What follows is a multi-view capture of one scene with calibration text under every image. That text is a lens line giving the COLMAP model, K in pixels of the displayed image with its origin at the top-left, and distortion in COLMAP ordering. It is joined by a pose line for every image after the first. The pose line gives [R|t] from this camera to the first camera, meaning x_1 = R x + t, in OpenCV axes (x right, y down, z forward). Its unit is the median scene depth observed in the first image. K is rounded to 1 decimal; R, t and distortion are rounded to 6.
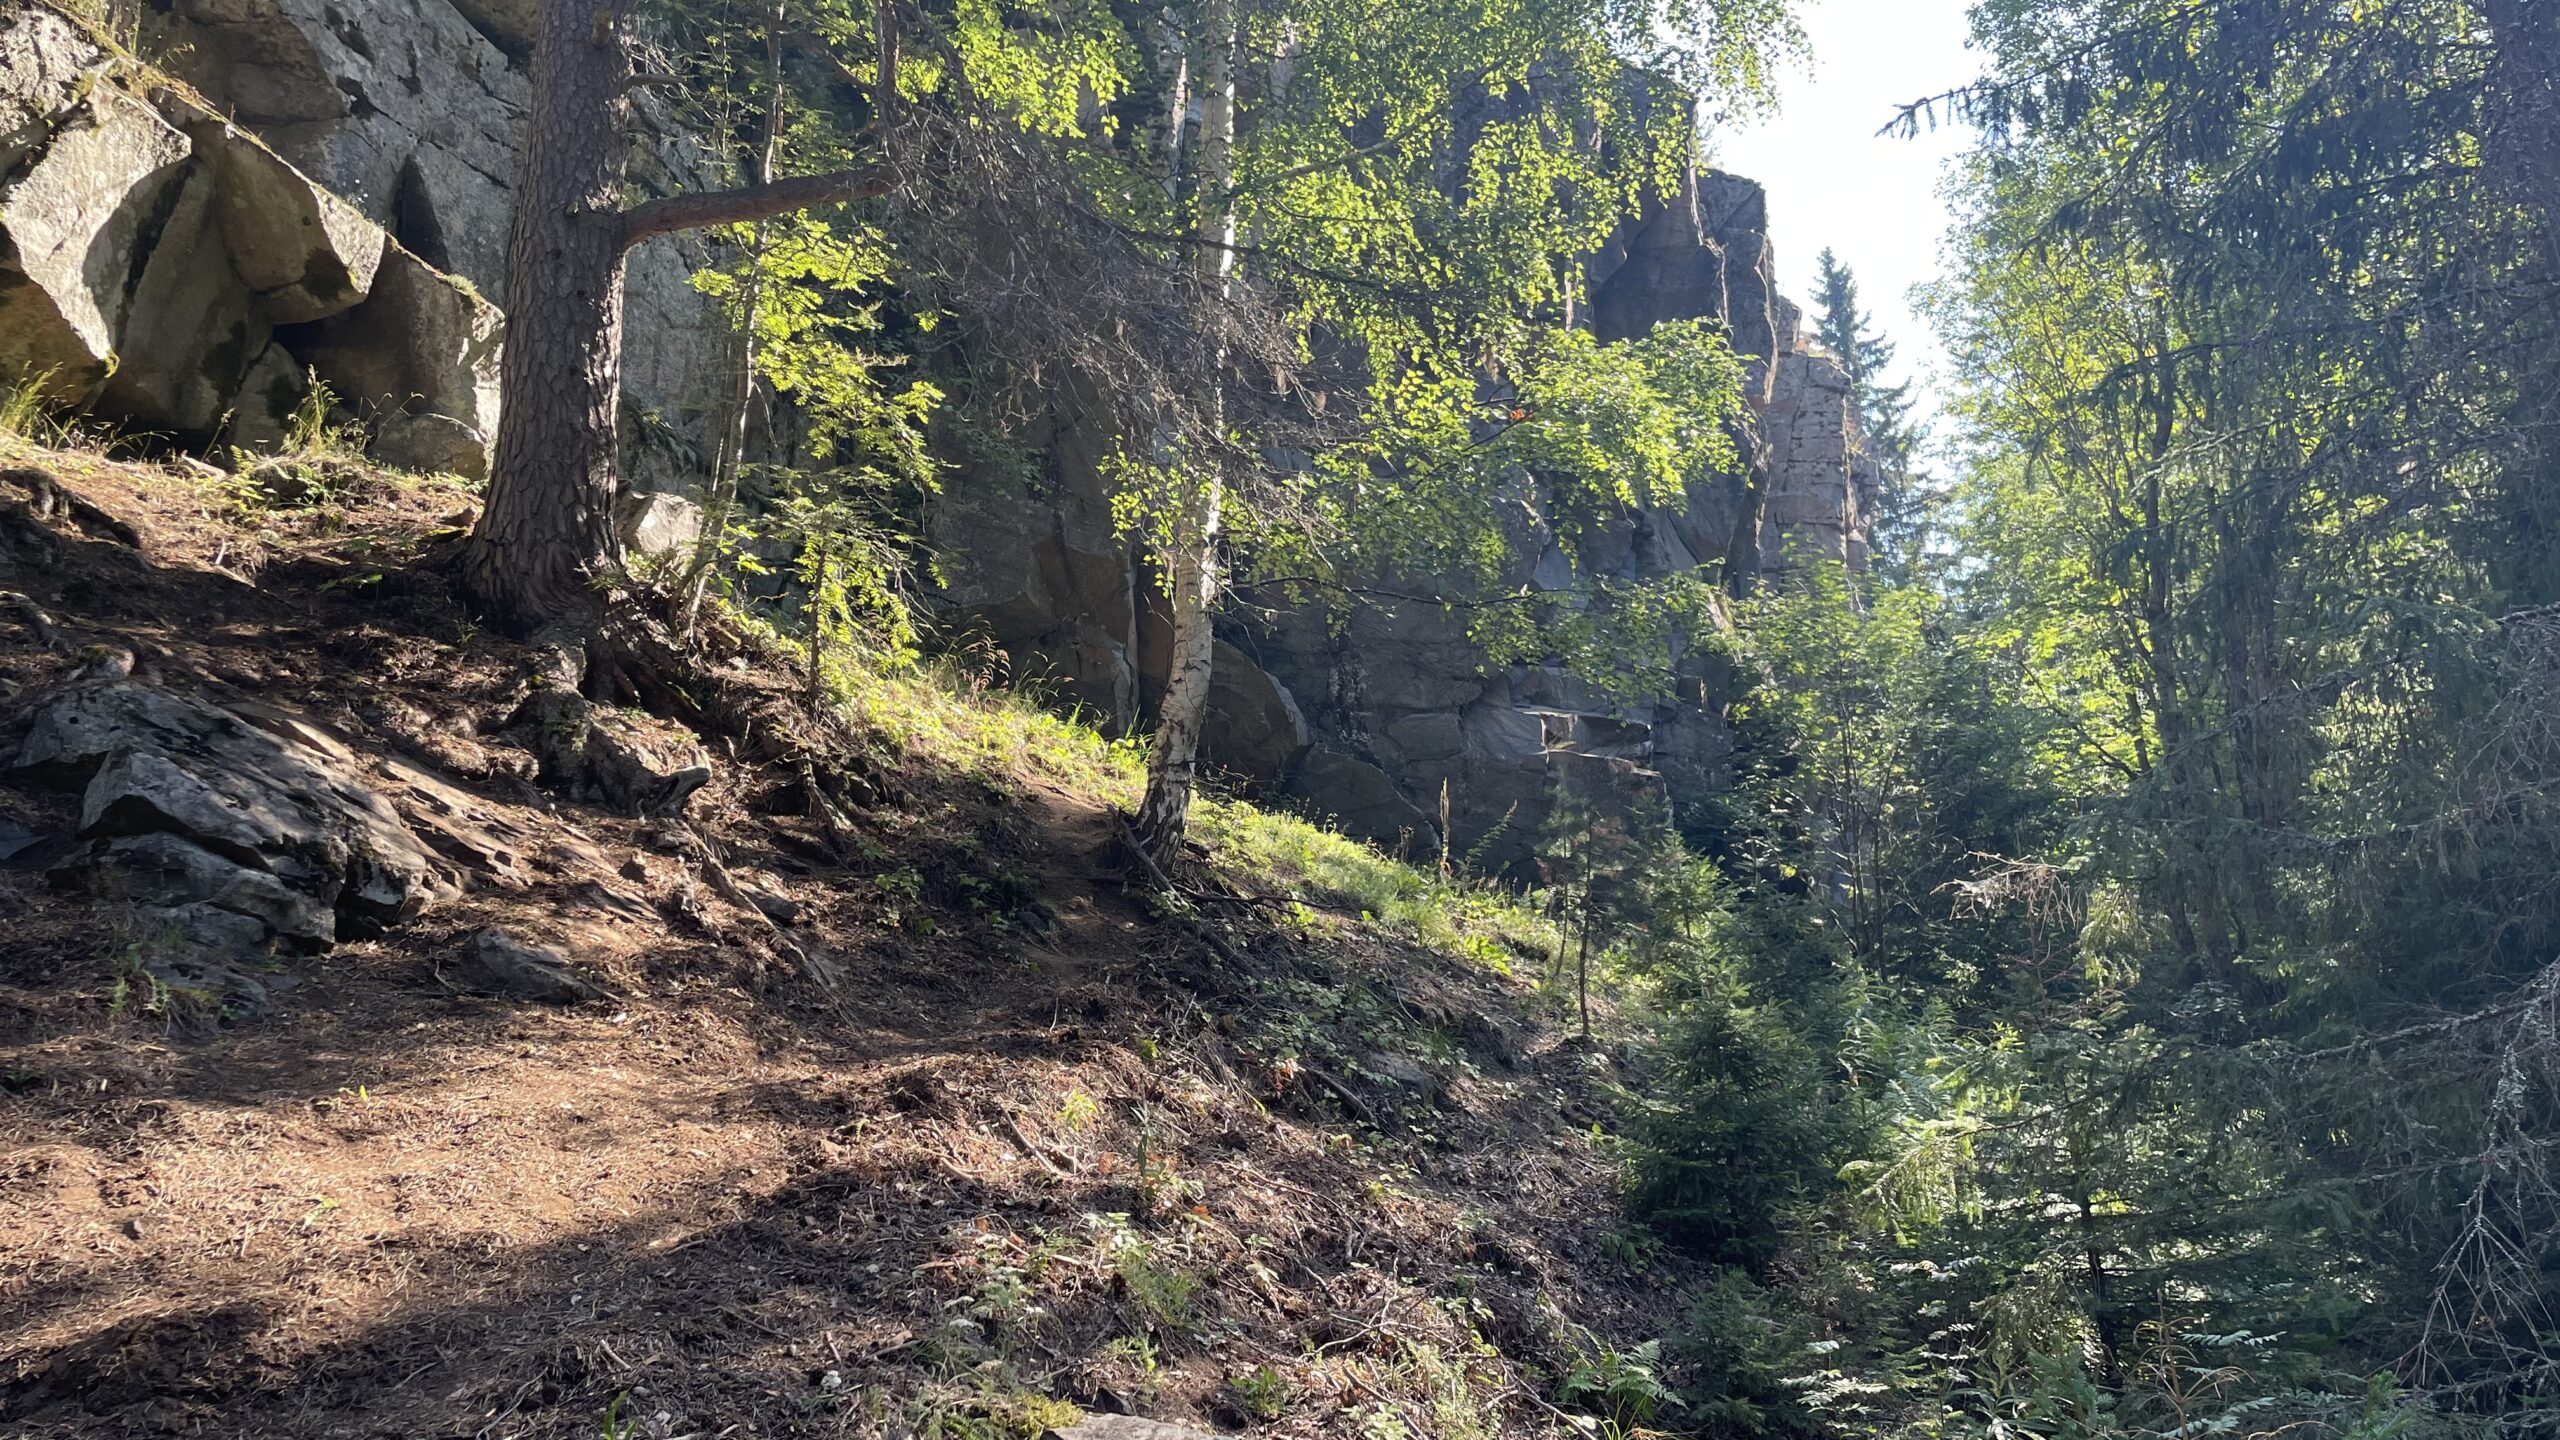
lens RADIAL K [[1900.1, 0, 1280.0], [0, 1900.1, 720.0], [0, 0, 1]] dist [0.098718, -0.124347]
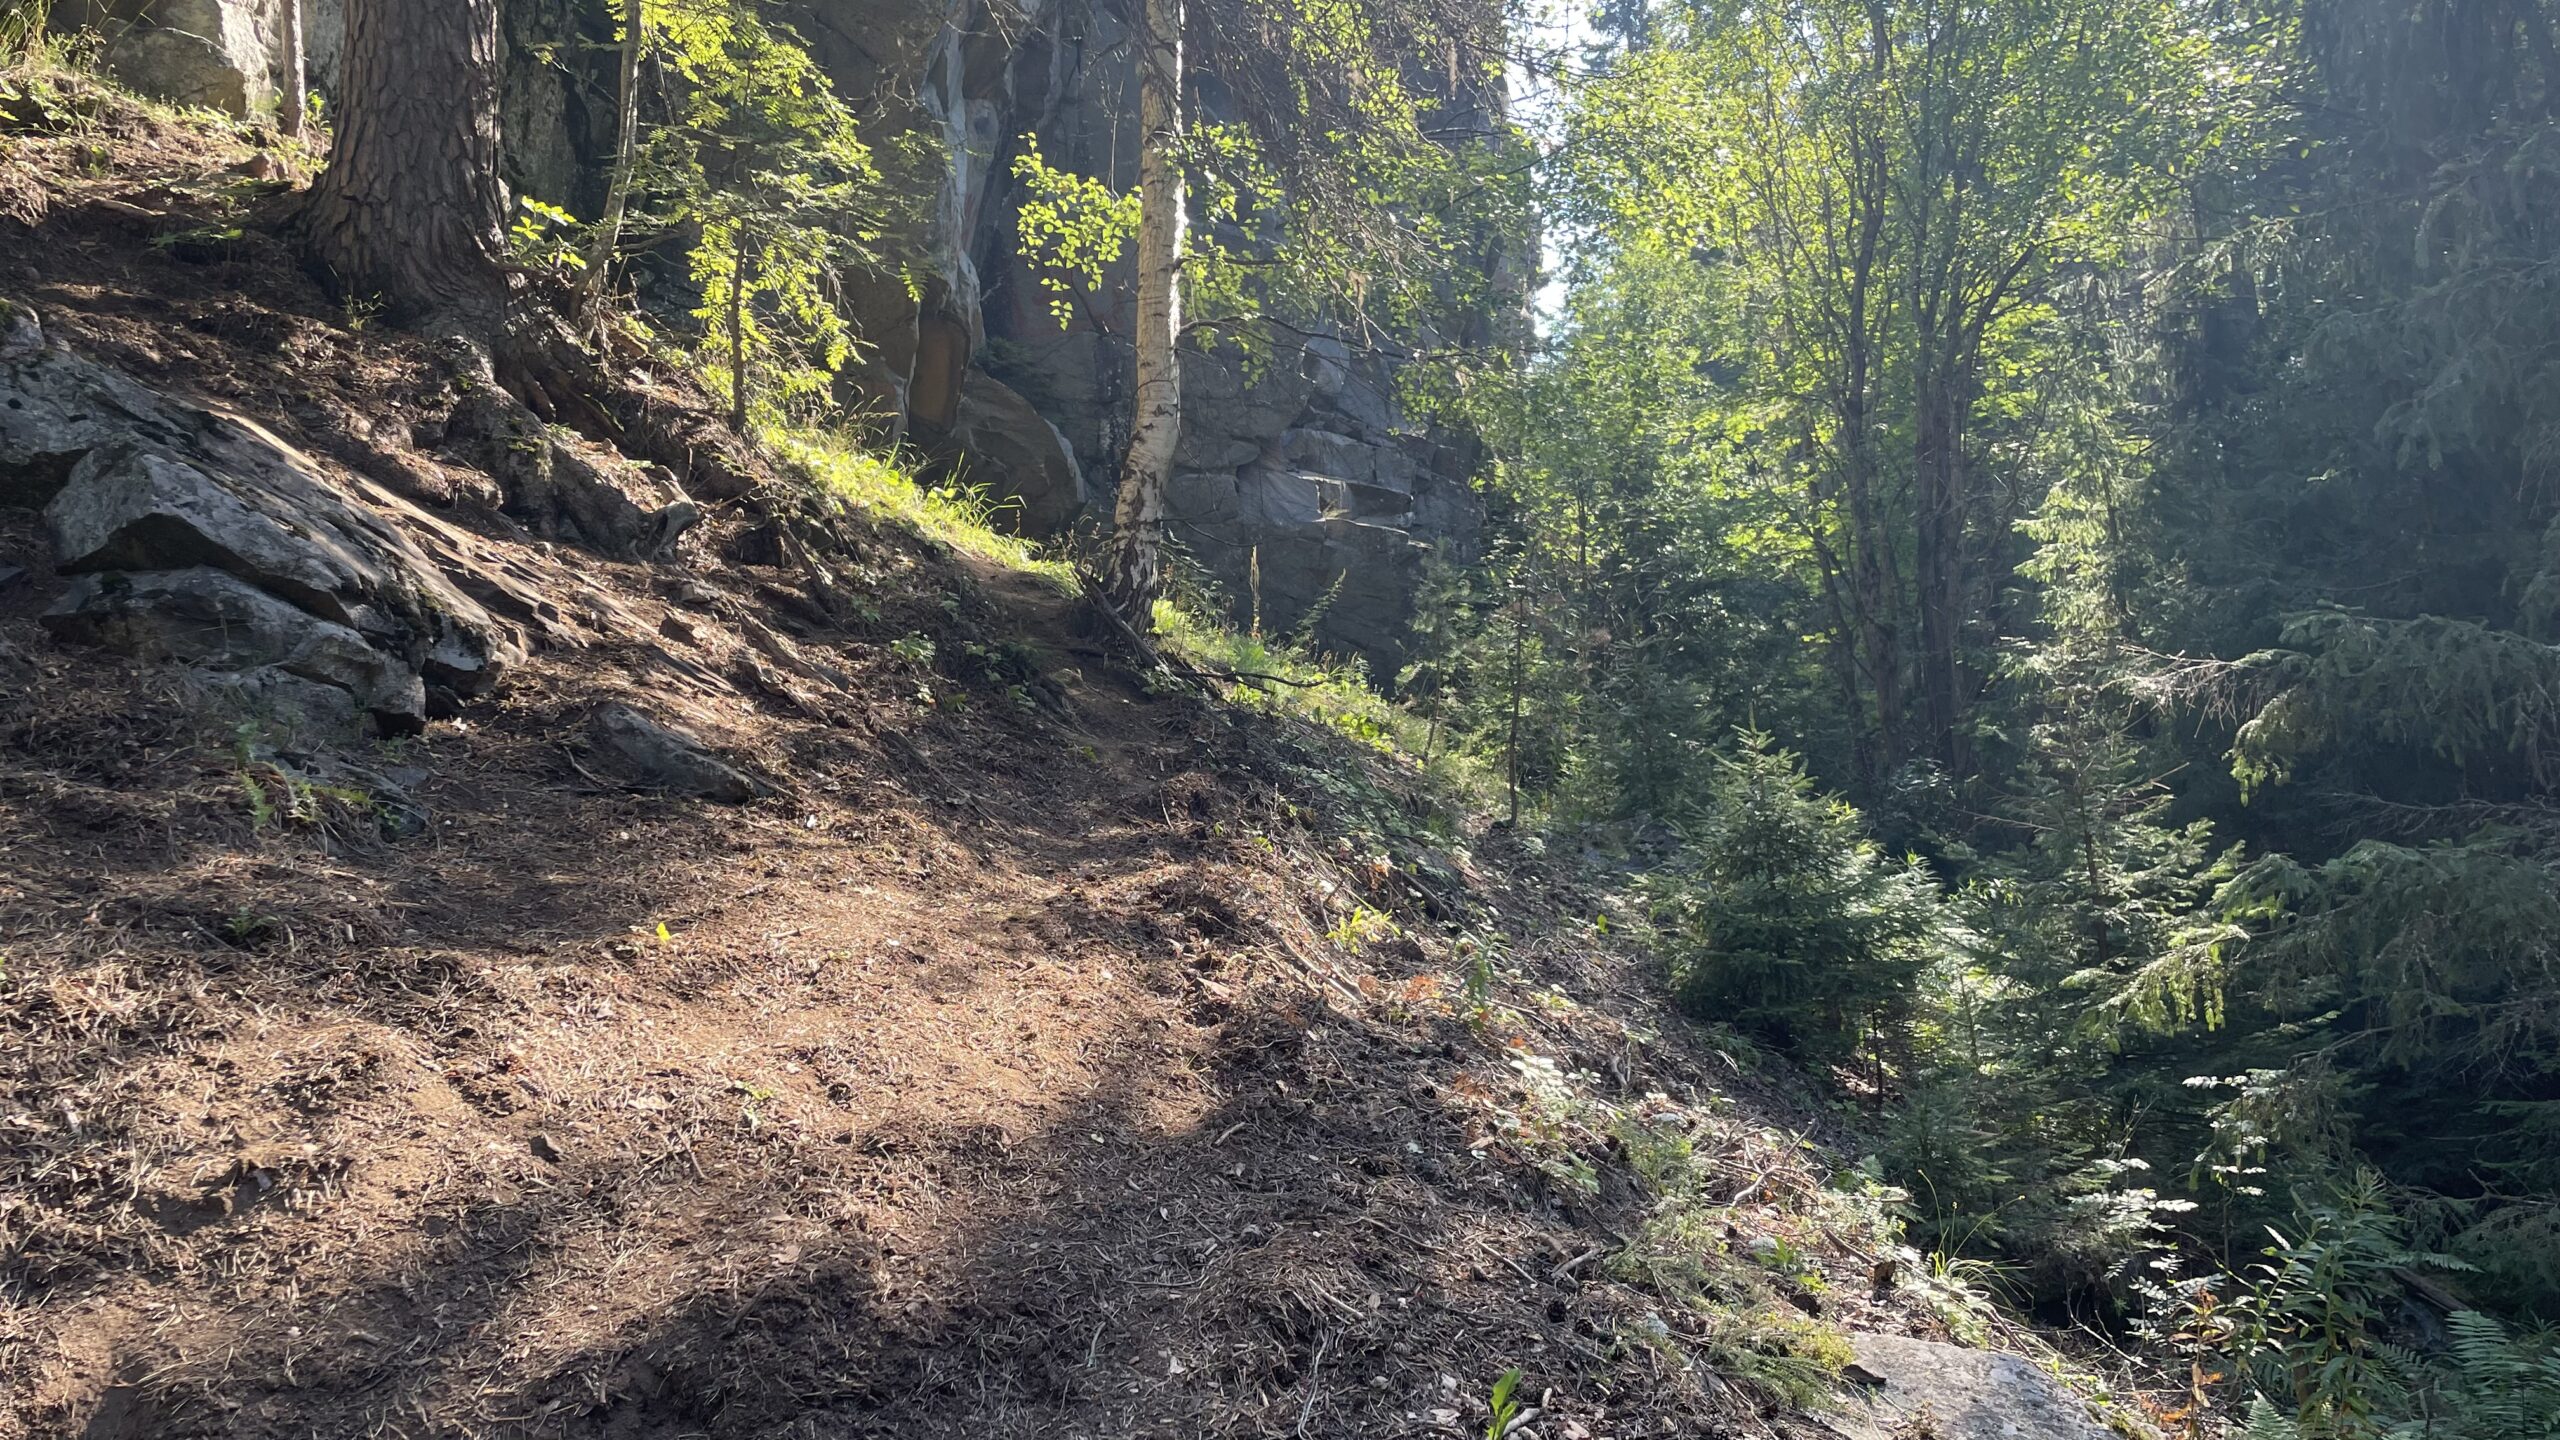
lens RADIAL K [[1900.1, 0, 1280.0], [0, 1900.1, 720.0], [0, 0, 1]] dist [0.098718, -0.124347]
pose [[0.971971, 0.014519, 0.234651, -0.264118], [-0.043799, 0.991800, 0.120058, 0.007507], [-0.230984, -0.126971, 0.964637, 0.150966]]
